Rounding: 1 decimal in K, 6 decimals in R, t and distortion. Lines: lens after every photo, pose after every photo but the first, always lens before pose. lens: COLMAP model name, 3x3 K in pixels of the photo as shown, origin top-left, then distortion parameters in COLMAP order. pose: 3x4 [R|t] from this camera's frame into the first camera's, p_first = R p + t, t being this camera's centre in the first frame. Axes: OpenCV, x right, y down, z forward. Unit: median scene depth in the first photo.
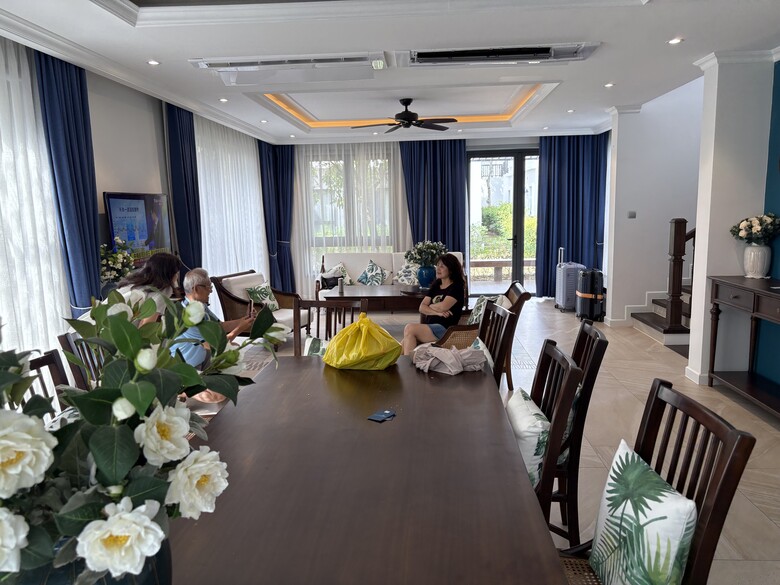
lens RADIAL K [[589.4, 0, 387.8], [0, 589.4, 295.7], [0, 0, 1]] dist [0.037792, -0.033964]
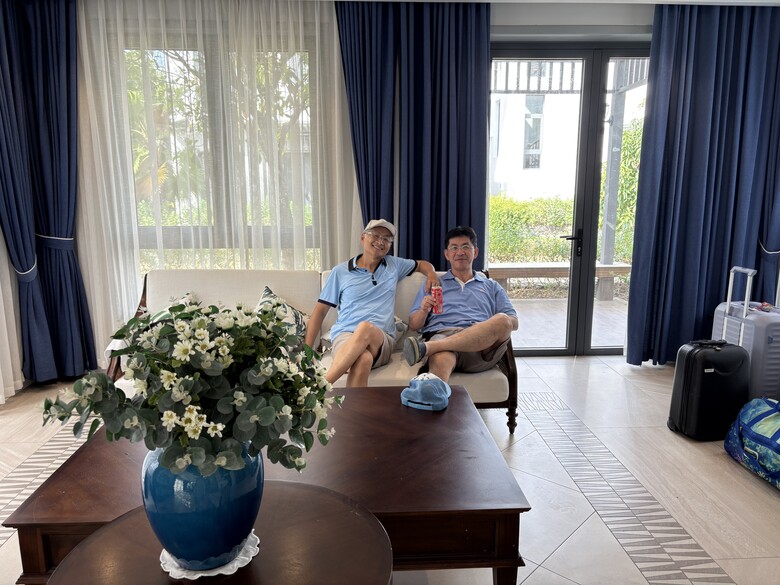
lens RADIAL K [[589.4, 0, 394.5], [0, 589.4, 293.9], [0, 0, 1]] dist [0.037792, -0.033964]
pose [[0.990134, -0.001886, 0.140113, 0.001717], [-0.001892, 0.999638, 0.026826, -0.063325], [-0.140113, -0.026826, 0.989772, 0.555554]]
